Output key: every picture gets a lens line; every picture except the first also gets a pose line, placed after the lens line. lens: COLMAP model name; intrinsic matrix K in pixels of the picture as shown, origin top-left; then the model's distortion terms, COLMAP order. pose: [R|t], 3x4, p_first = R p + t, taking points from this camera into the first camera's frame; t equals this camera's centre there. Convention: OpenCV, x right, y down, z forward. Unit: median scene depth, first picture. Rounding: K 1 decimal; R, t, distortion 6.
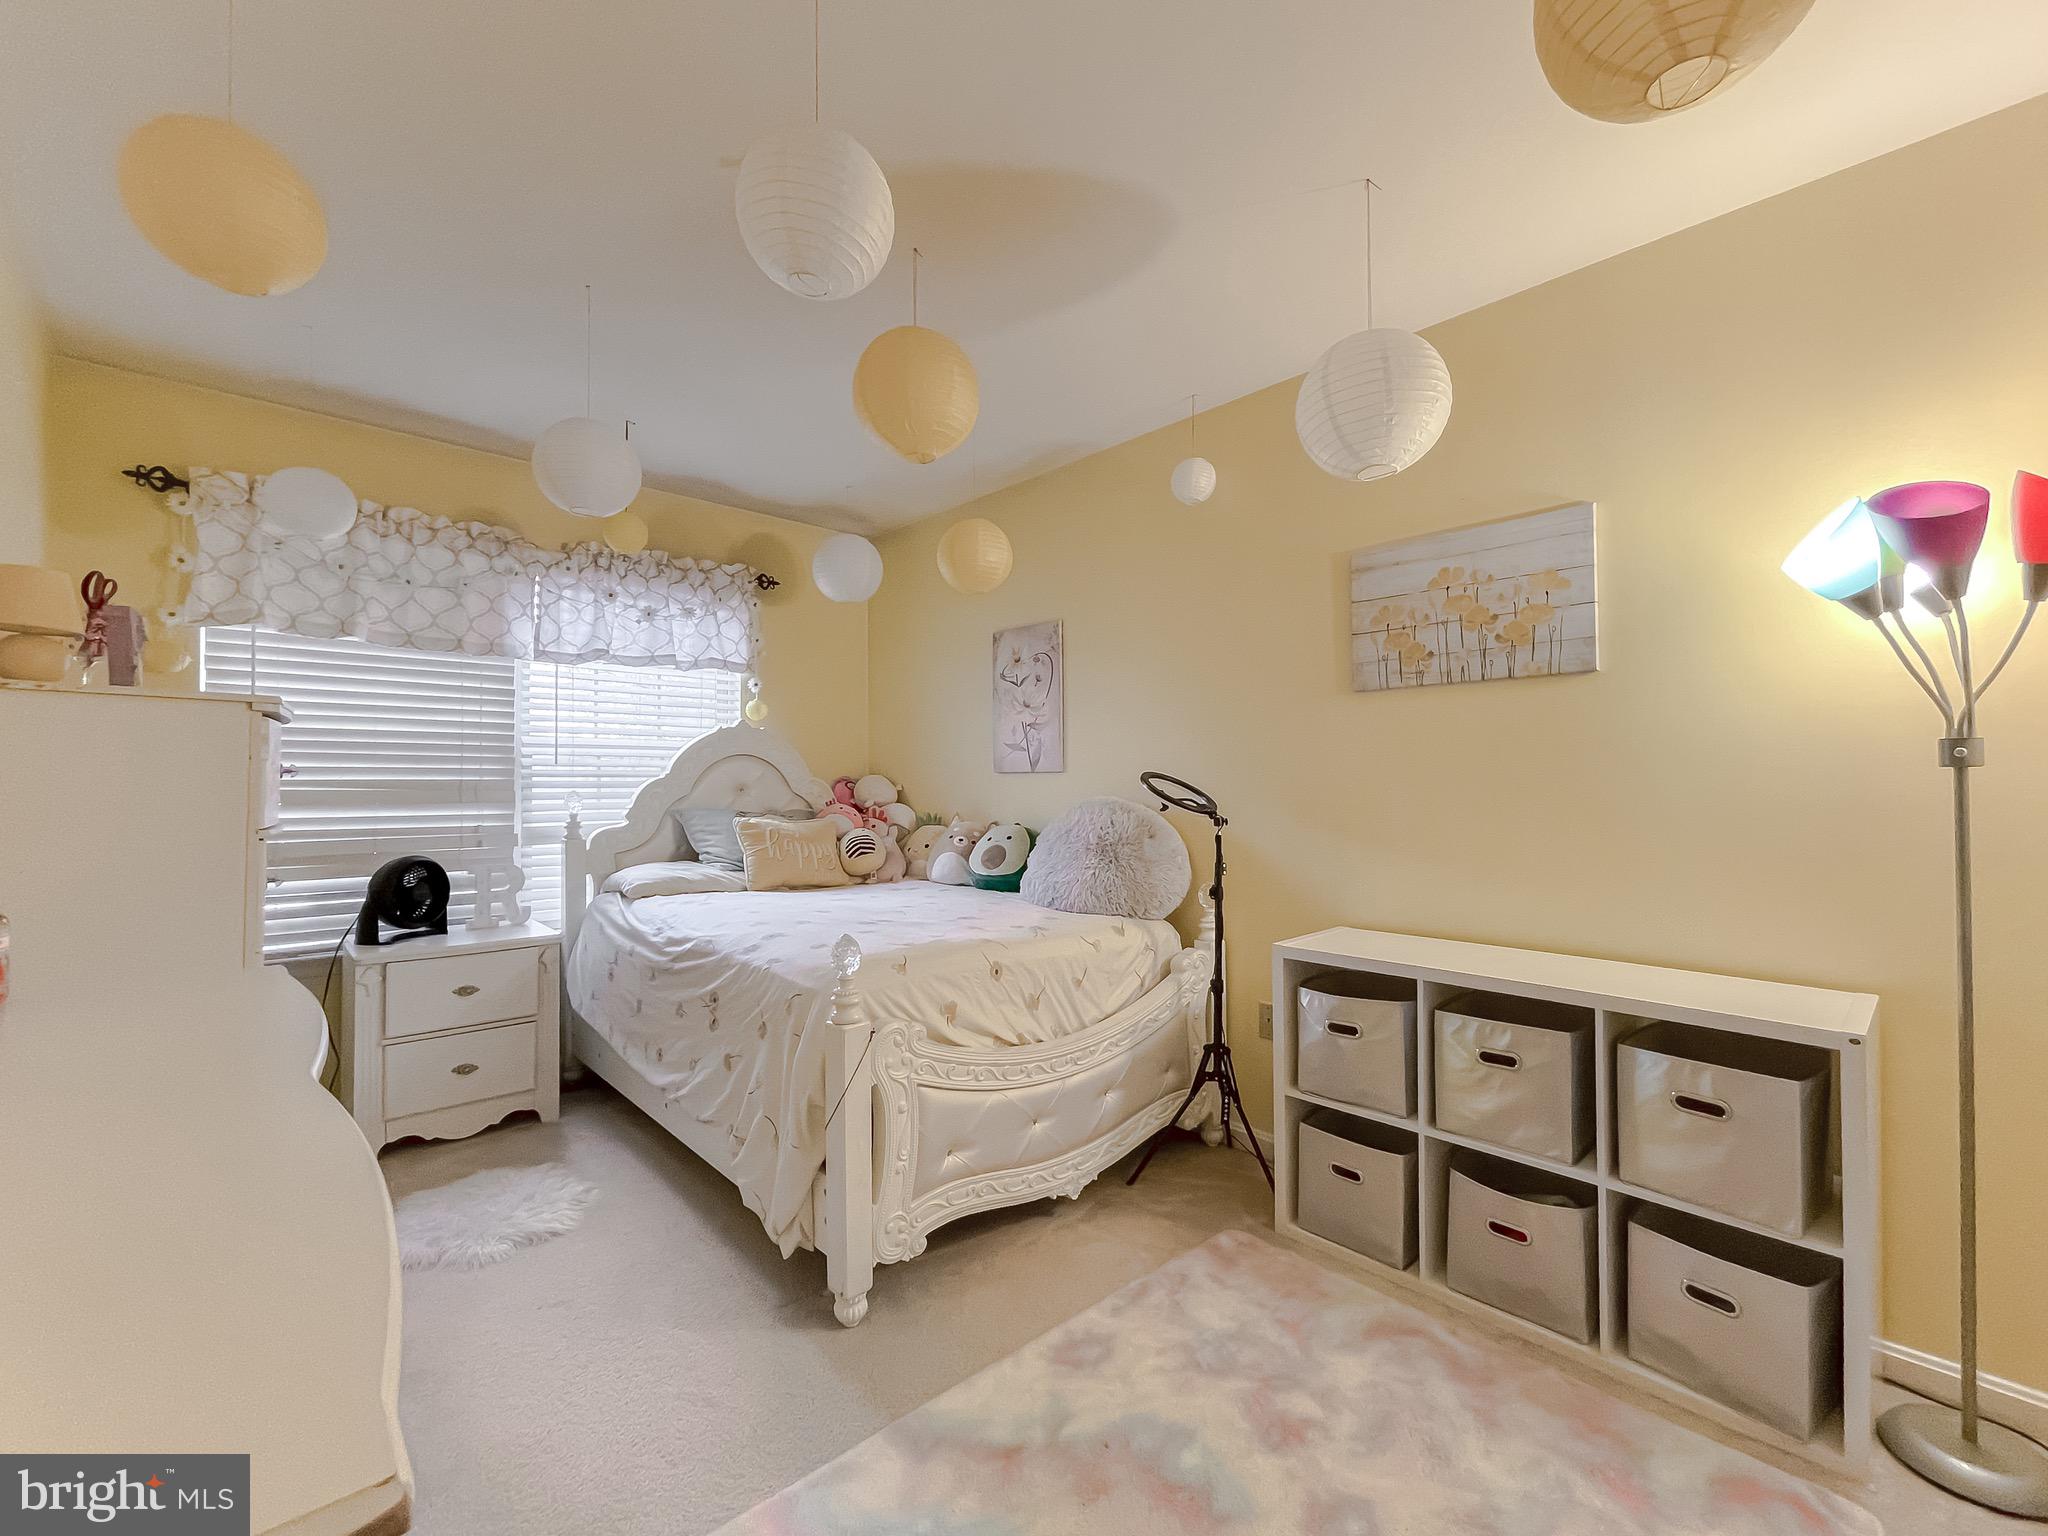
lens RADIAL K [[850.1, 0, 1022.2], [0, 850.1, 775.5], [0, 0, 1]] dist [0.015284, -0.000513]
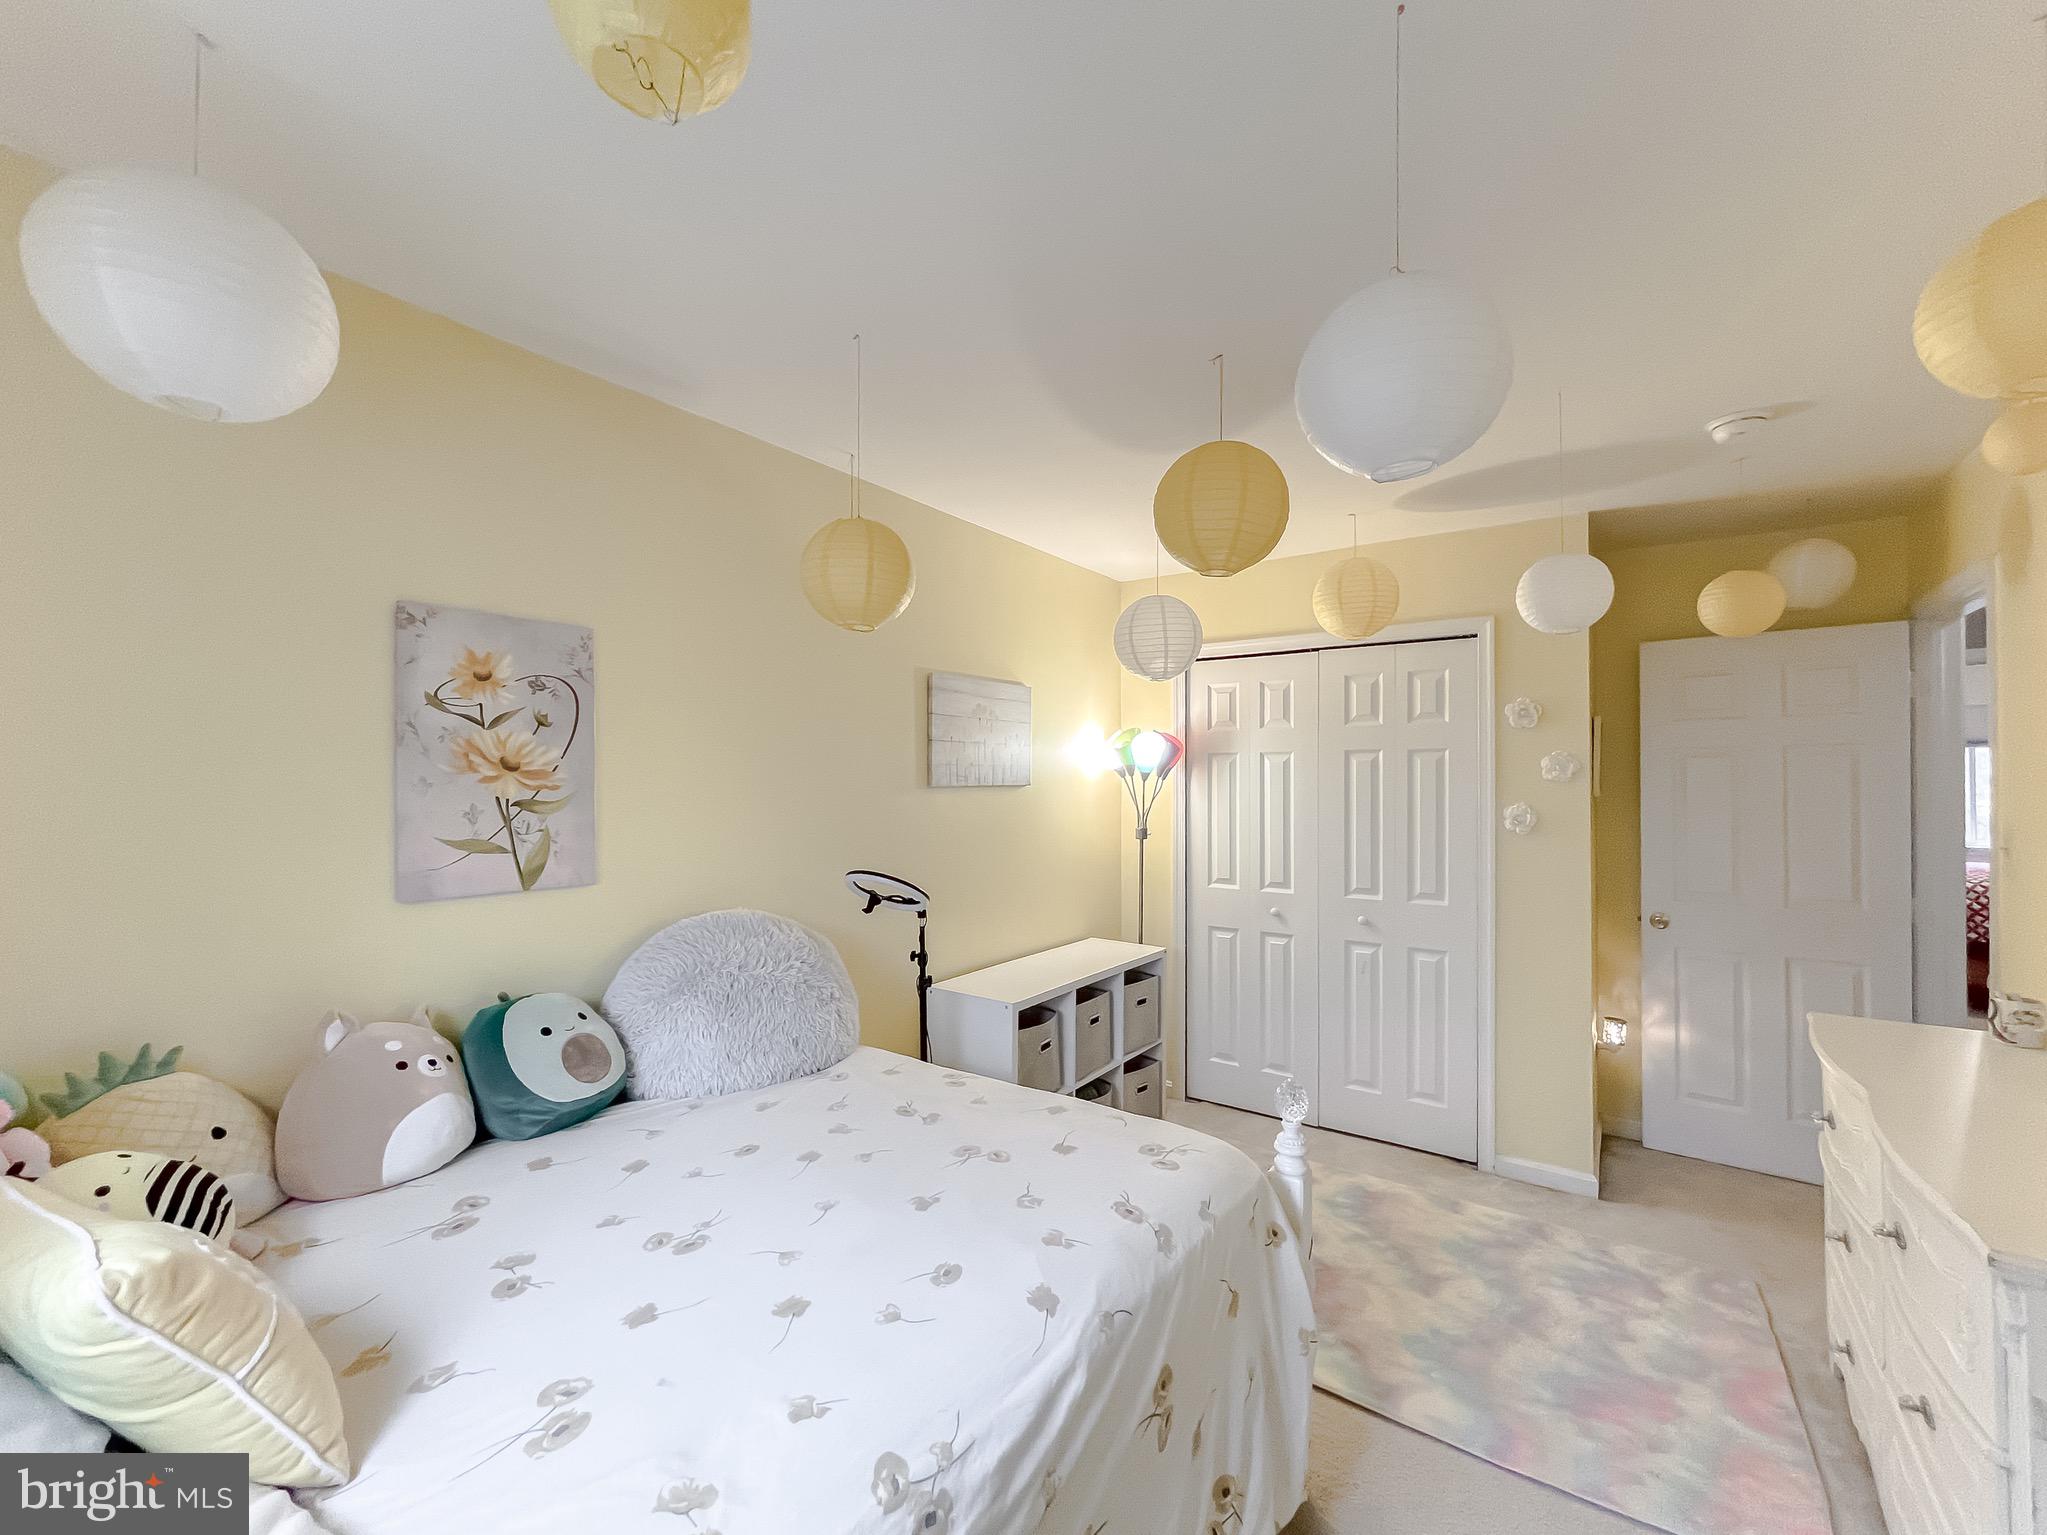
lens RADIAL K [[849.7, 0, 1020.8], [0, 849.7, 768.5], [0, 0, 1]] dist [0.015284, -0.000513]
pose [[-0.198812, 0.010700, 0.979979, -0.582852], [-0.011562, 0.999845, -0.013262, -0.078357], [-0.979969, -0.013967, -0.198657, 0.798232]]
